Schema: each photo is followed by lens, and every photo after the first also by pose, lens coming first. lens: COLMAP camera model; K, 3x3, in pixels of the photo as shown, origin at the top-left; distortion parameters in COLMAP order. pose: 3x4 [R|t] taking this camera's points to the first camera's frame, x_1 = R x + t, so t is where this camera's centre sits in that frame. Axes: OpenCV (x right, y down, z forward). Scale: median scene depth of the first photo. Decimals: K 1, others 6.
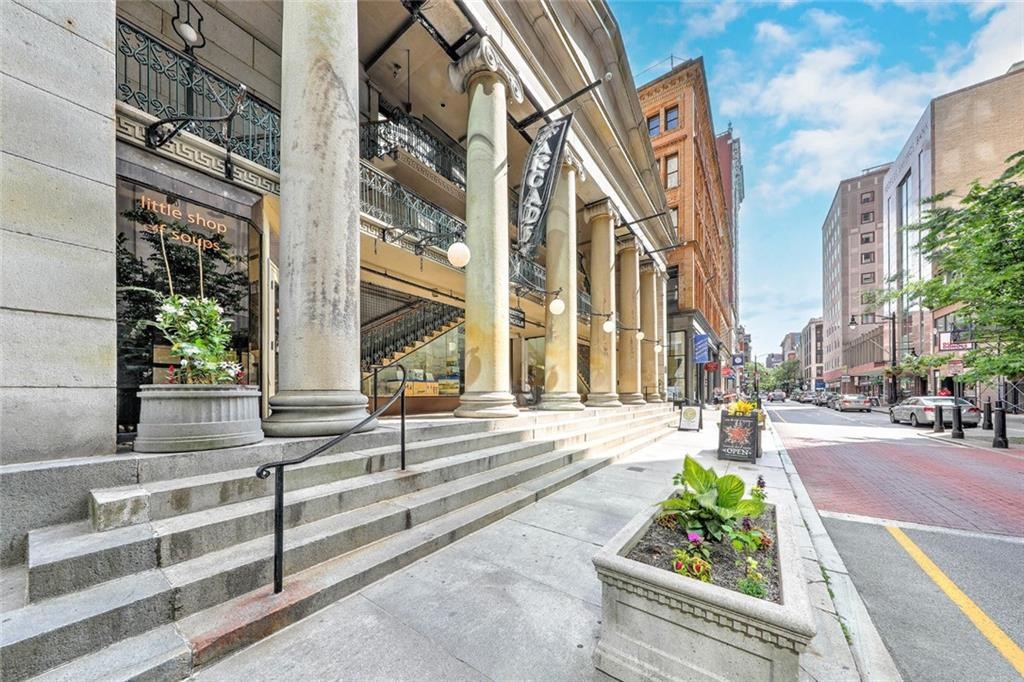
lens RADIAL K [[329.4, 0, 510.9], [0, 329.4, 393.6], [0, 0, 1]] dist [0.002716, 0.000037]
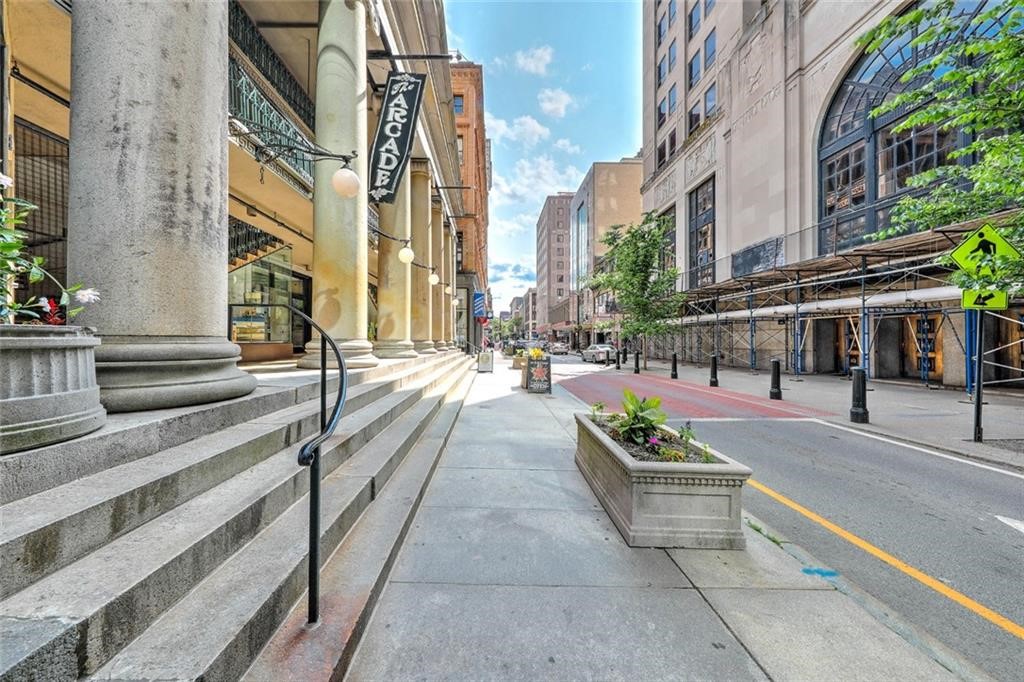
lens RADIAL K [[320.5, 0, 484.4], [0, 320.5, 340.8], [0, 0, 1]] dist [0.000104, -0.000093]
pose [[0.815712, 0.009707, 0.578377, -0.217203], [-0.010649, 0.999942, -0.001763, -0.003067], [-0.578360, -0.004721, 0.815768, 0.057821]]
